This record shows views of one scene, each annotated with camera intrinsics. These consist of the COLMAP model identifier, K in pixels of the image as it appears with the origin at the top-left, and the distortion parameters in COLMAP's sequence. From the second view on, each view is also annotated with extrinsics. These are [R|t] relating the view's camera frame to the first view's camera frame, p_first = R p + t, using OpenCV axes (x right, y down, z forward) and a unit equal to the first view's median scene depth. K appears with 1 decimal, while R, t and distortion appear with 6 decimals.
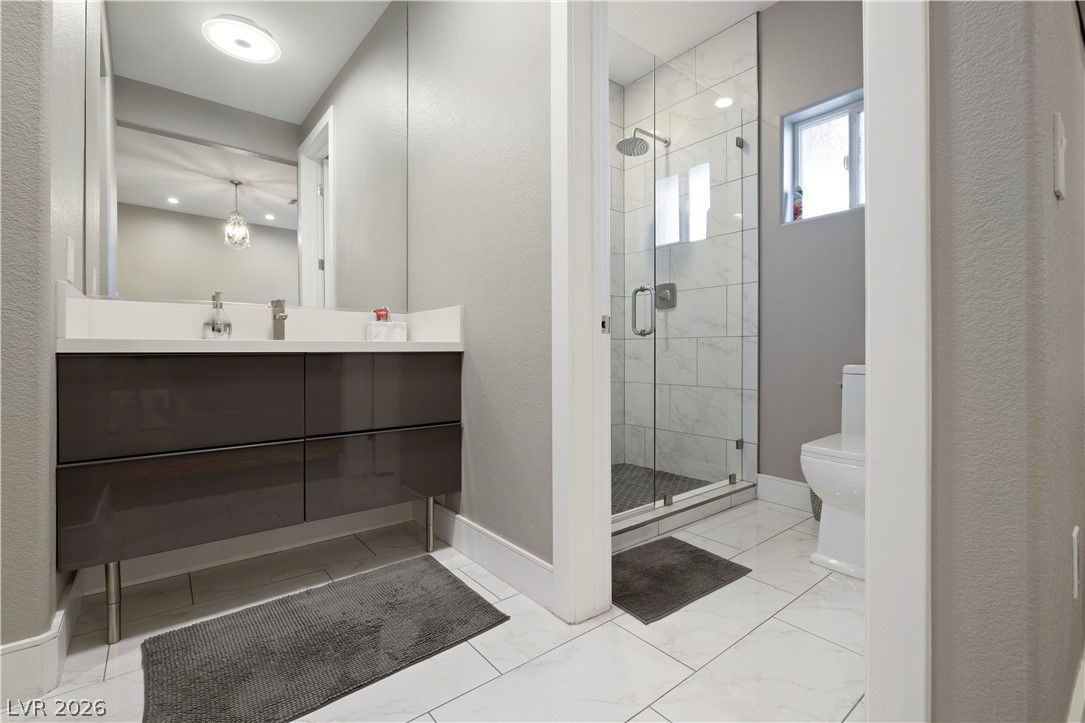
lens RADIAL K [[478.4, 0, 521.2], [0, 478.4, 351.0], [0, 0, 1]] dist [0.002104, 0.000199]
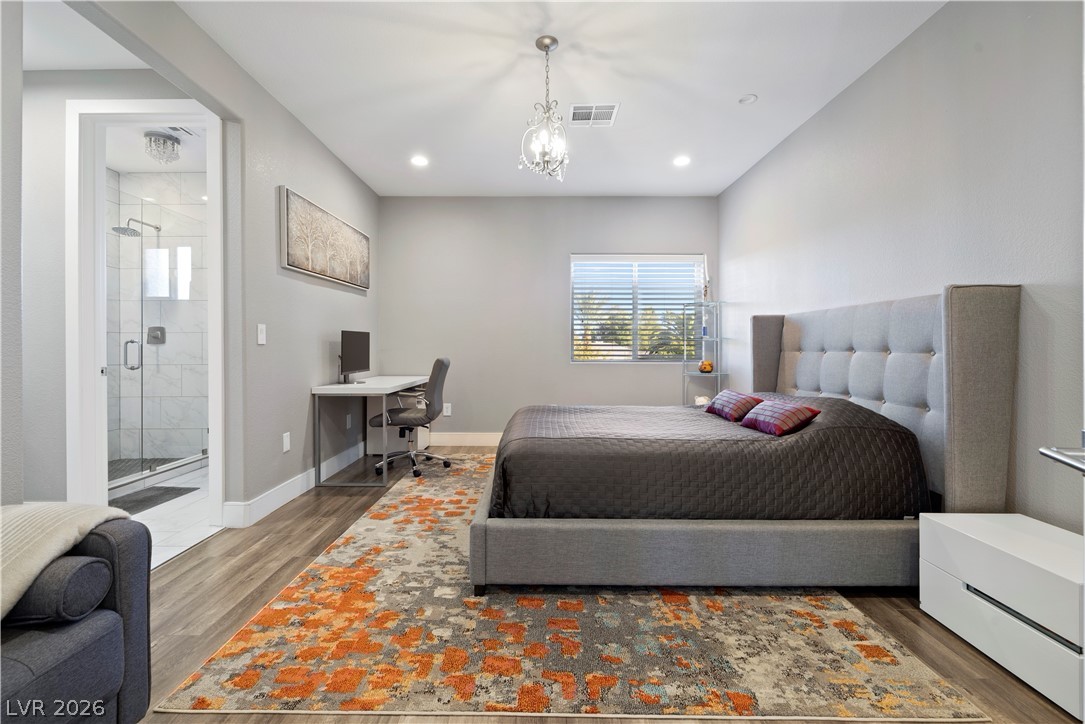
lens RADIAL K [[475.1, 0, 536.6], [0, 475.1, 352.5], [0, 0, 1]] dist [-0.001825, 0.000343]
pose [[0.602052, -0.001359, 0.798456, -0.169479], [0.000274, 0.999999, 0.001495, -0.074396], [-0.798457, -0.000681, 0.602052, -0.872373]]
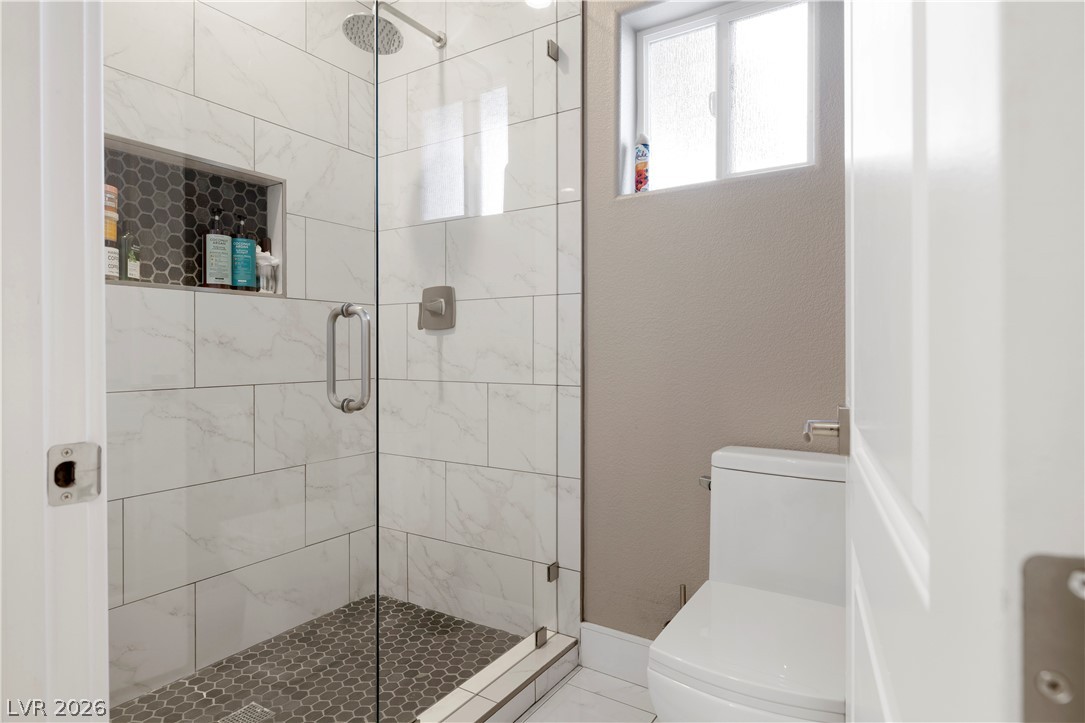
lens RADIAL K [[619.1, 0, 507.8], [0, 619.1, 347.9], [0, 0, 1]] dist [0.025861, 0.000208]
pose [[0.952026, 0.000993, 0.306014, 0.174166], [0.000026, 0.999994, -0.003325, -0.073250], [-0.306016, 0.003174, 0.952021, 0.300916]]
